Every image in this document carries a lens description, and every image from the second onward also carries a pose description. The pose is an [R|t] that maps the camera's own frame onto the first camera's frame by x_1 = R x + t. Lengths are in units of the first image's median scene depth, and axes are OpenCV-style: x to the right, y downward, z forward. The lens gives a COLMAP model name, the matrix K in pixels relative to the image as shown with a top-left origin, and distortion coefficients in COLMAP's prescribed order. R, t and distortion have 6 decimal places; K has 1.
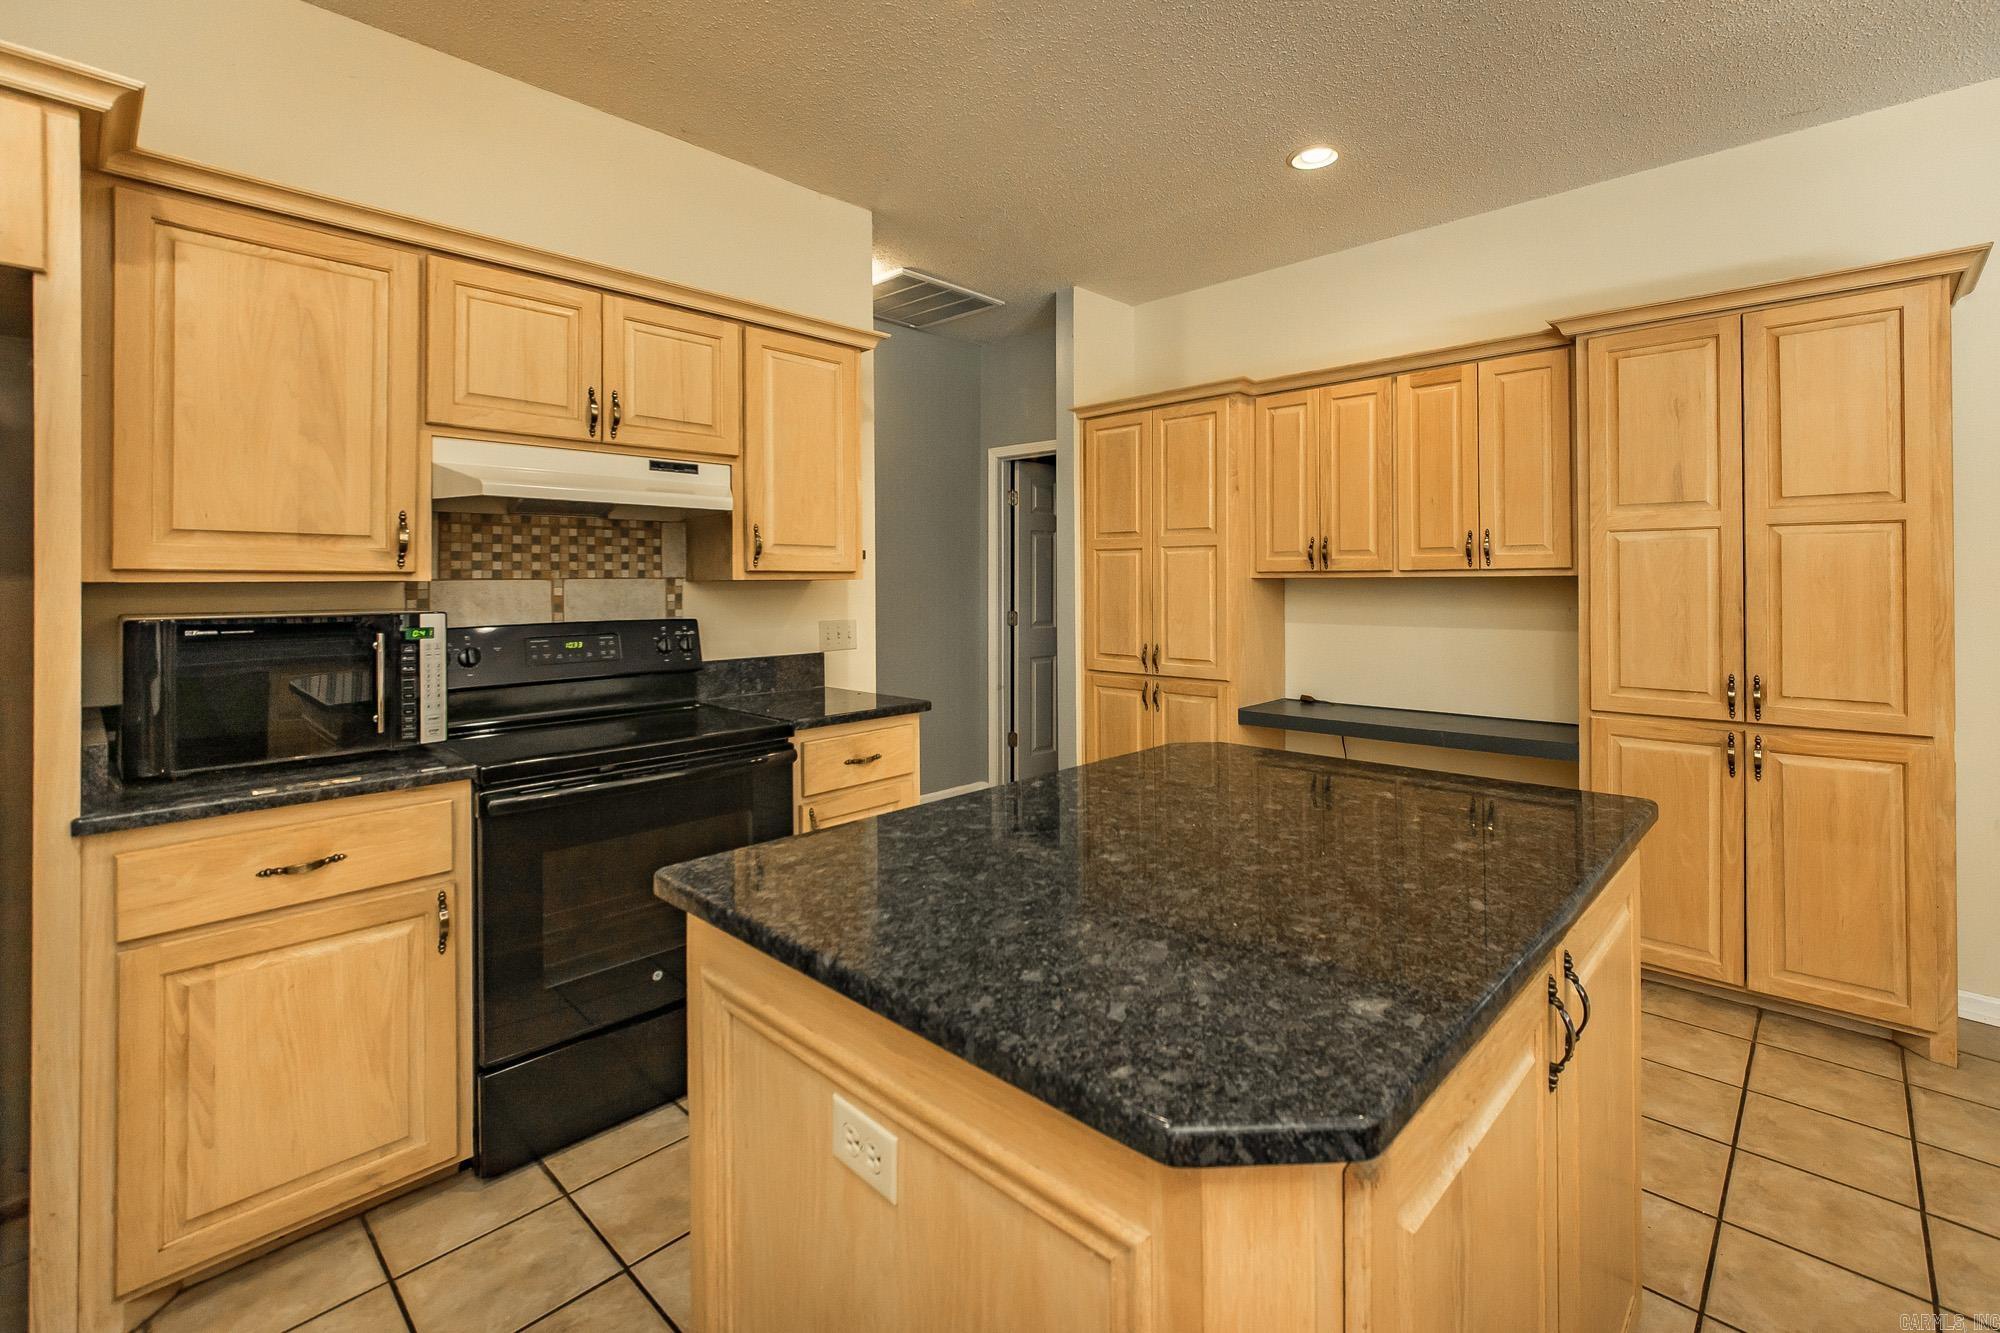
lens RADIAL K [[870.8, 0, 1058.9], [0, 870.8, 574.8], [0, 0, 1]] dist [-0.016964, 0.002216]
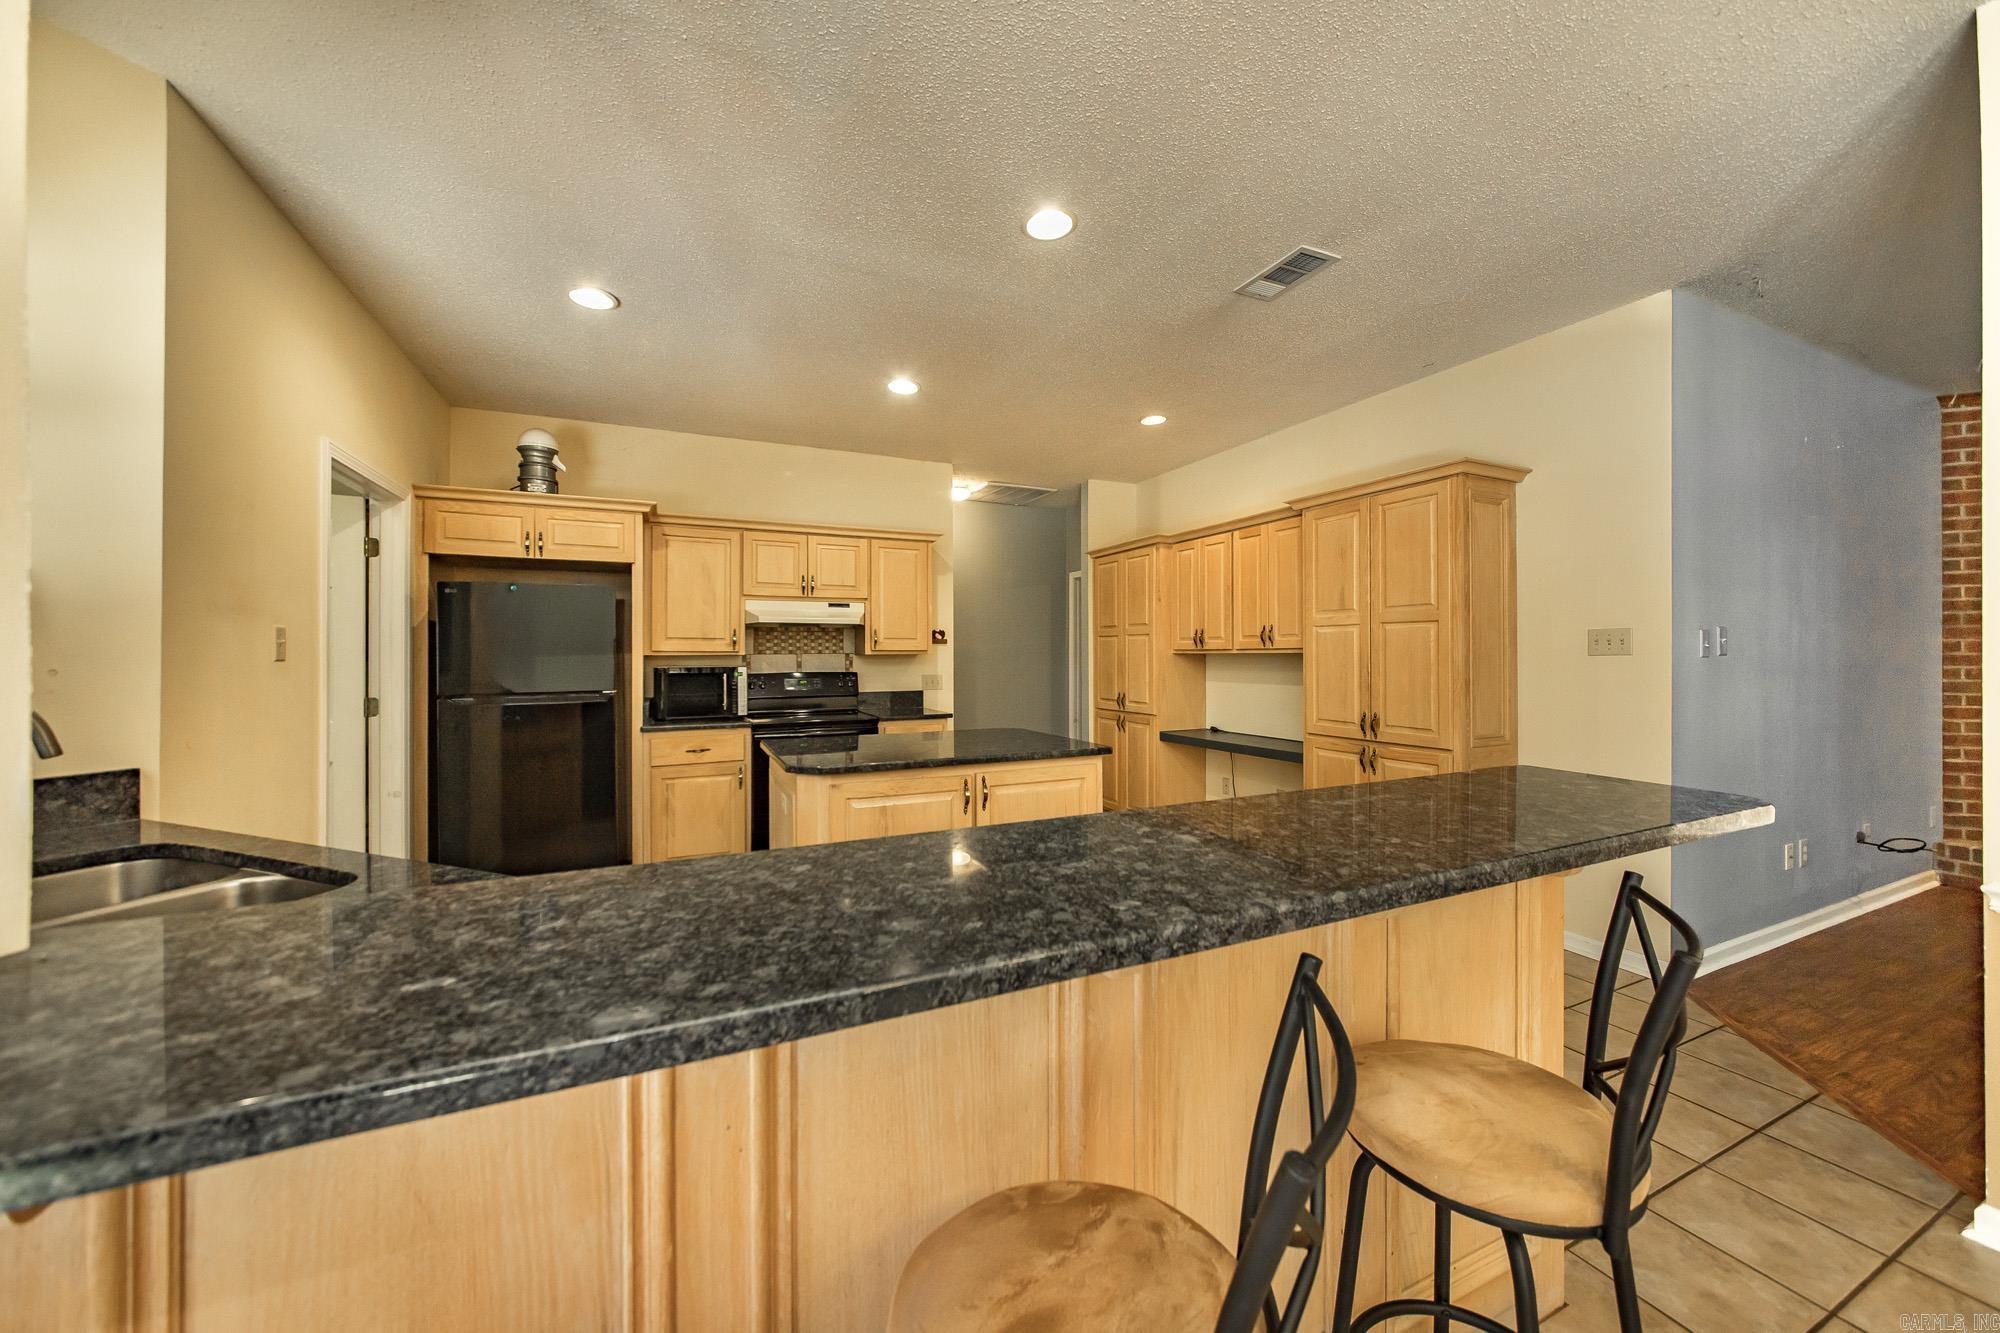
lens RADIAL K [[748.2, 0, 1014.1], [0, 748.2, 645.7], [0, 0, 1]] dist [-0.004514, 0.001135]
pose [[0.922444, -0.003262, -0.386118, 0.705350], [0.001463, 0.999987, -0.004951, -0.006580], [0.386129, 0.004002, 0.922436, -0.605799]]
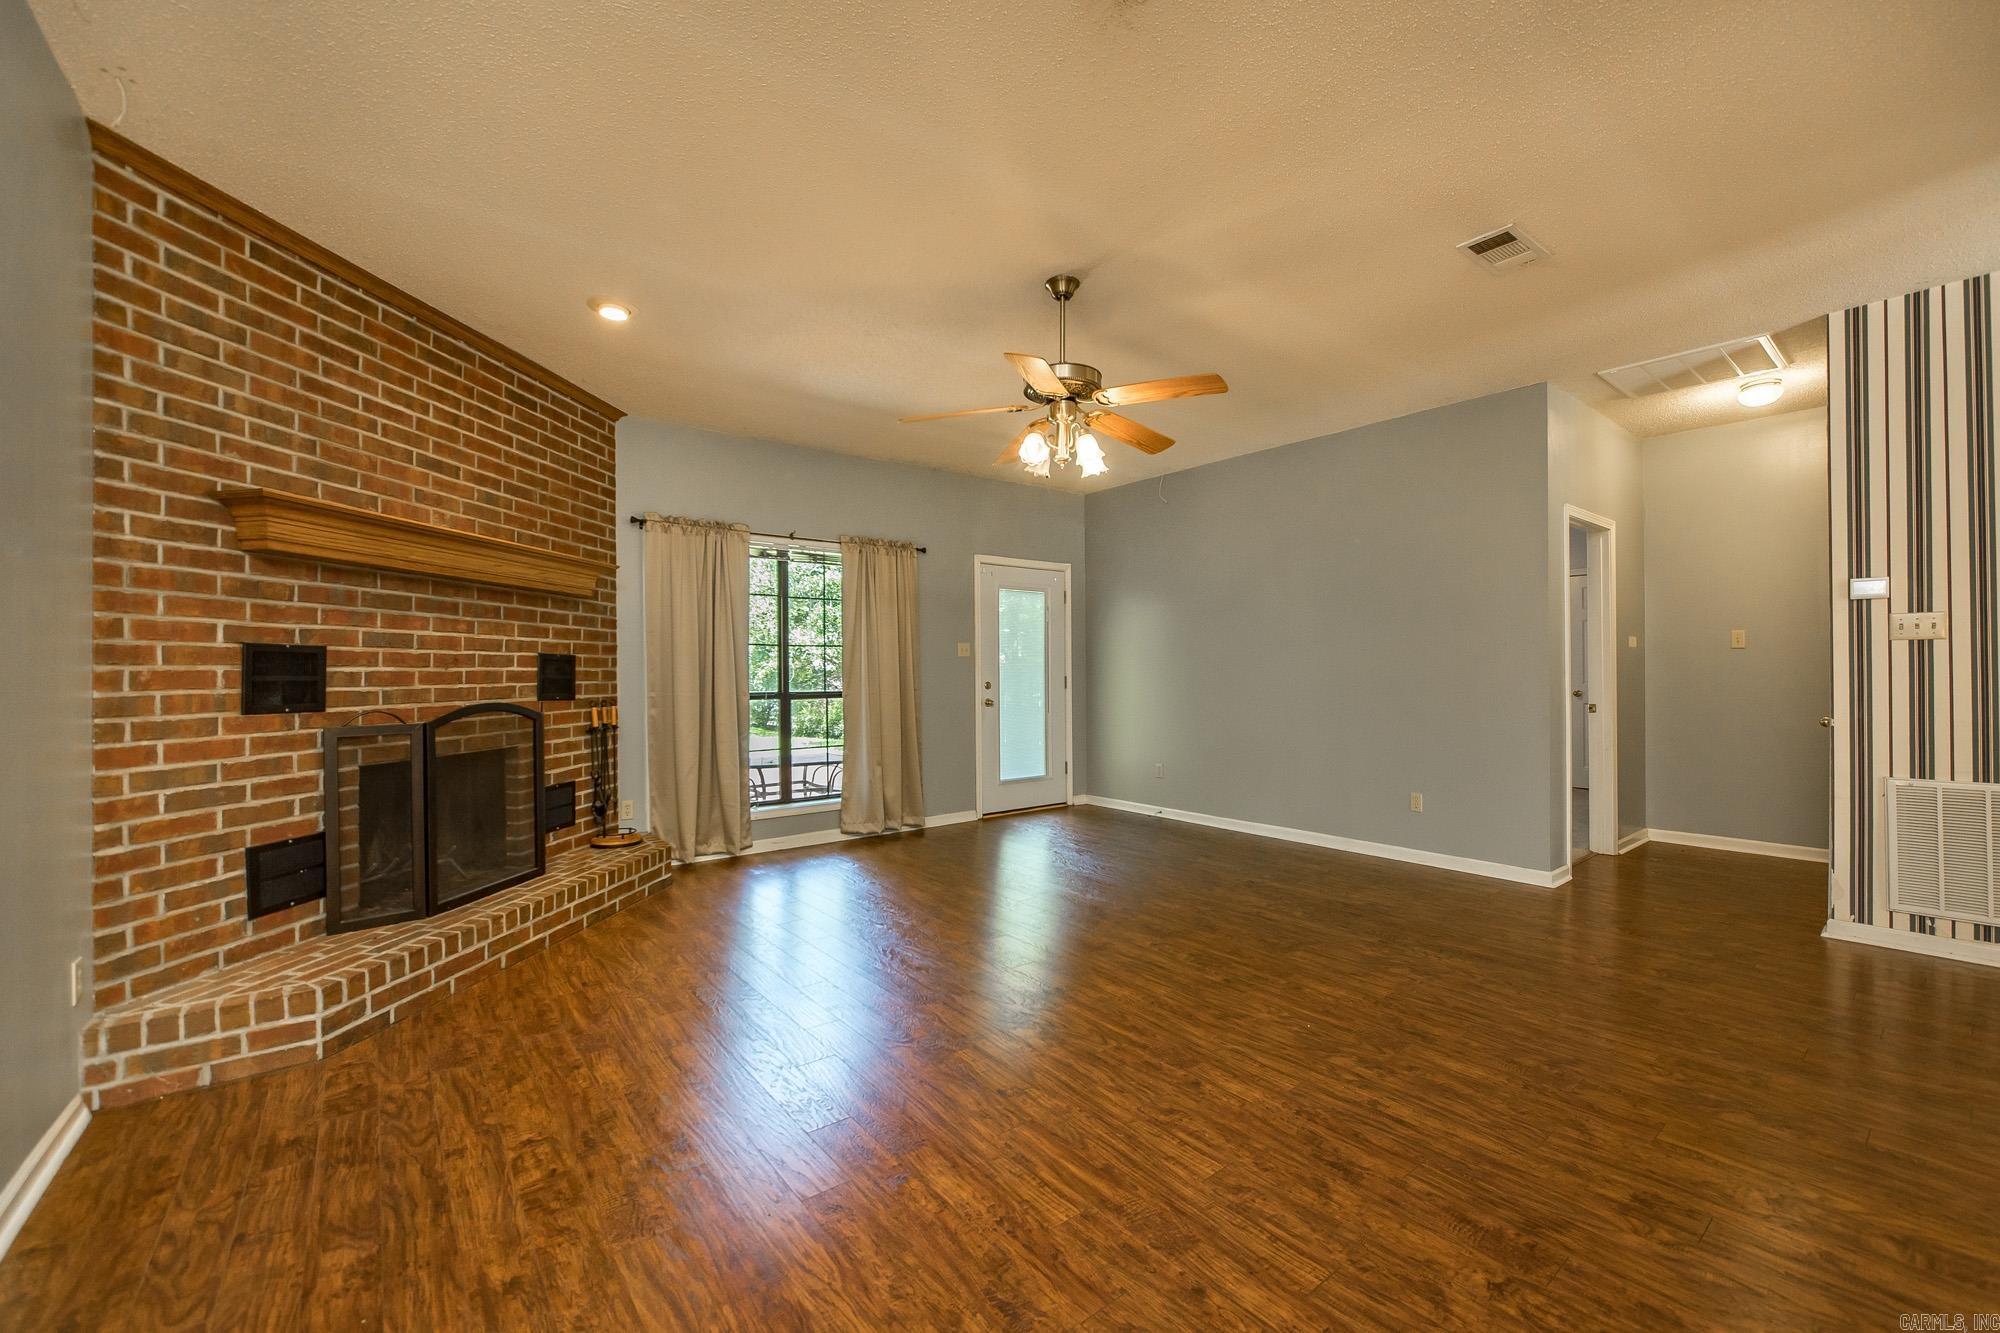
lens RADIAL K [[804.2, 0, 984.4], [0, 804.2, 672.0], [0, 0, 1]] dist [-0.017146, 0.003052]
pose [[0.188376, 0.001621, 0.982096, 1.287930], [0.002119, 0.999996, -0.002057, 0.043286], [-0.982095, 0.002468, 0.188372, 0.565408]]
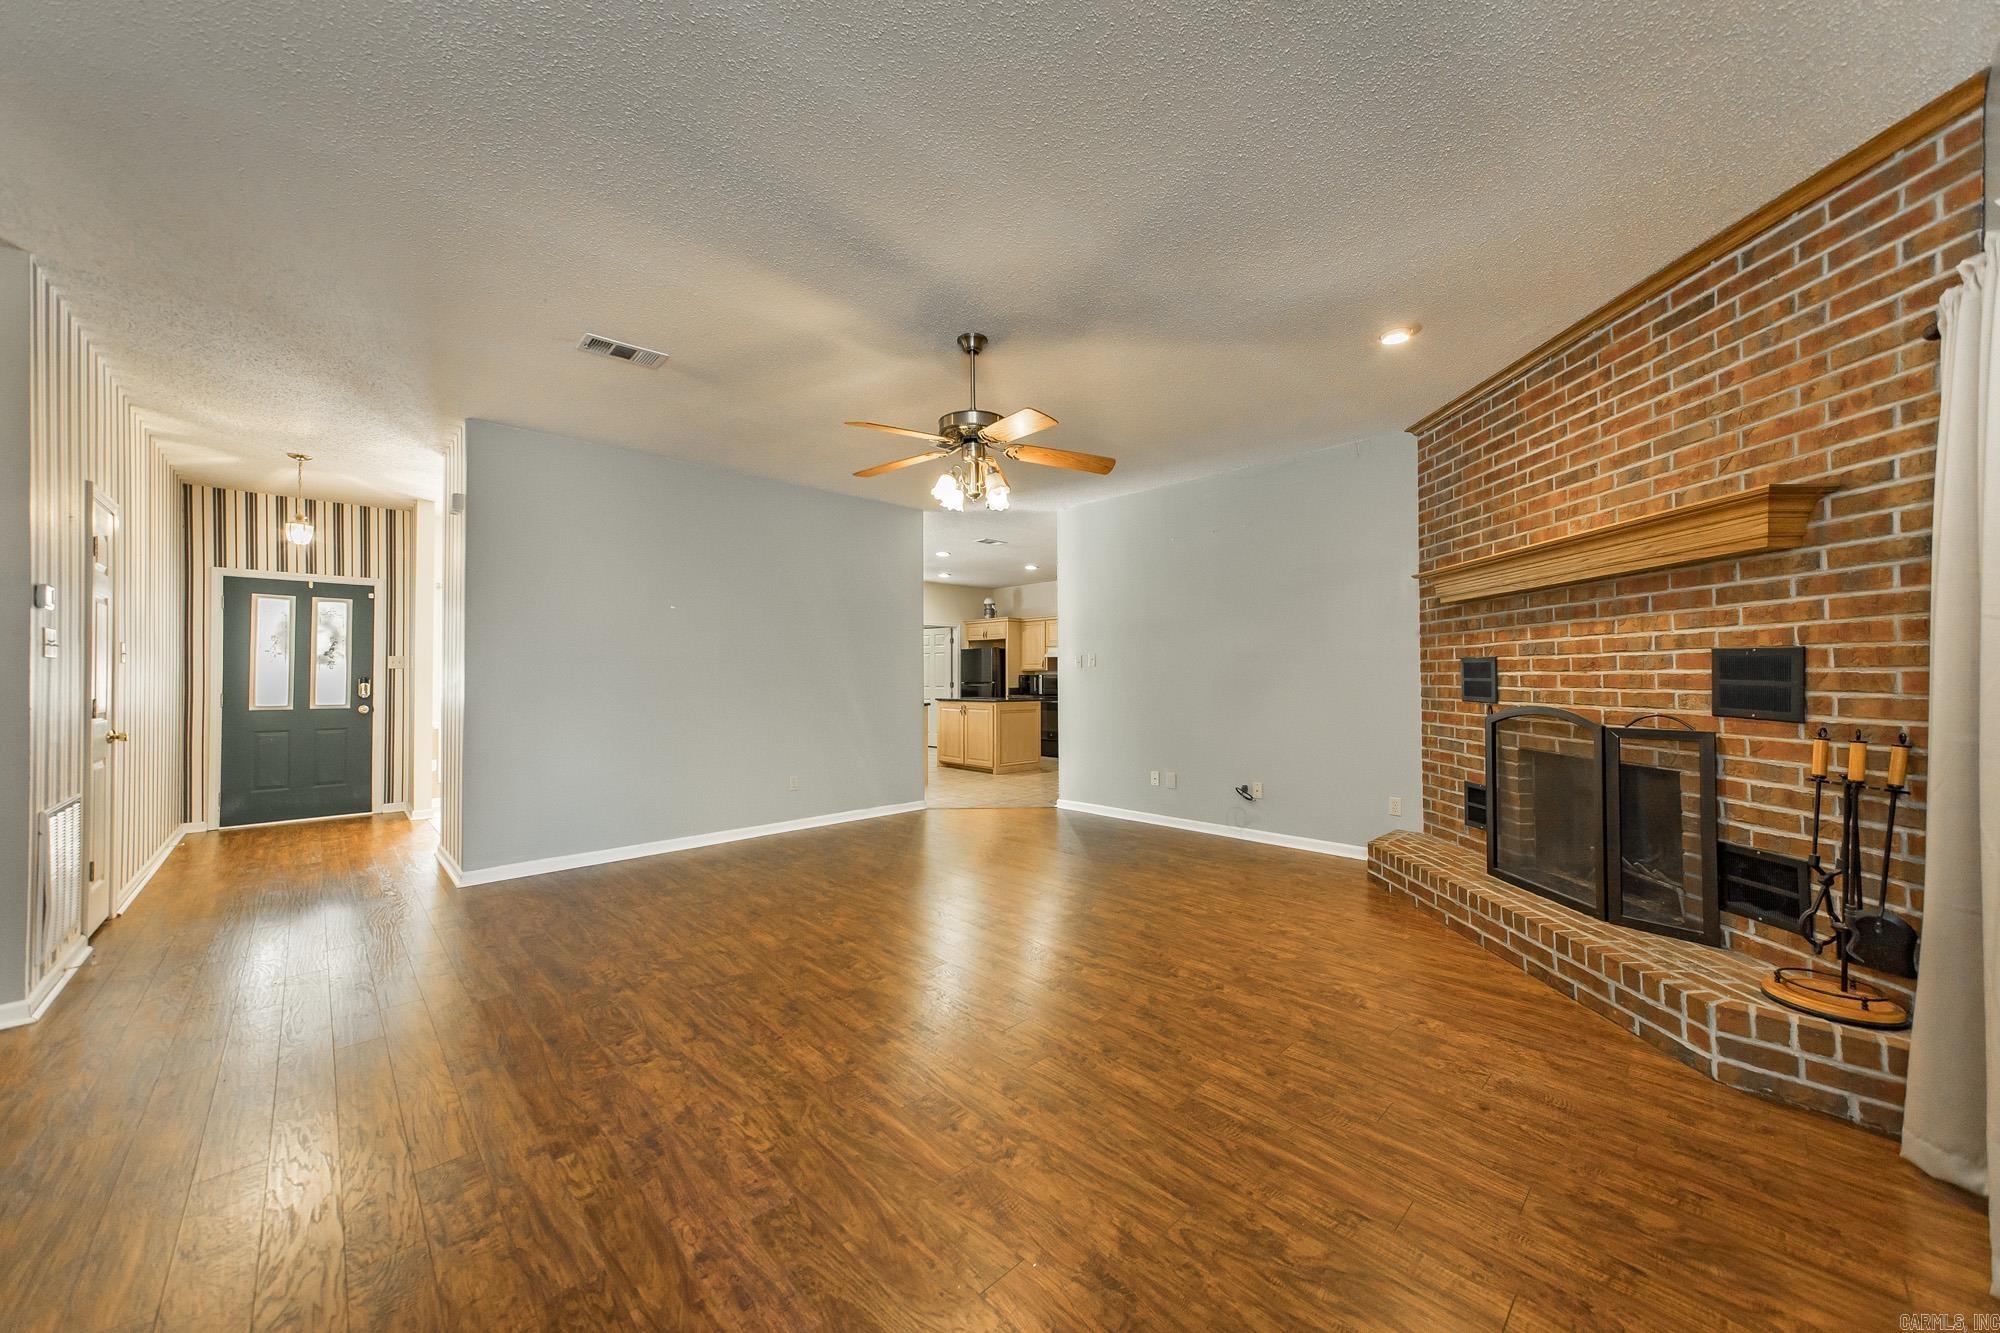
lens RADIAL K [[722.8, 0, 998.9], [0, 722.8, 669.5], [0, 0, 1]] dist [0.011148, 0.000447]
pose [[-0.072291, -0.006402, -0.997363, 3.757038], [0.007402, 0.999948, -0.006955, 0.029476], [0.997356, -0.007885, -0.072240, 0.807772]]
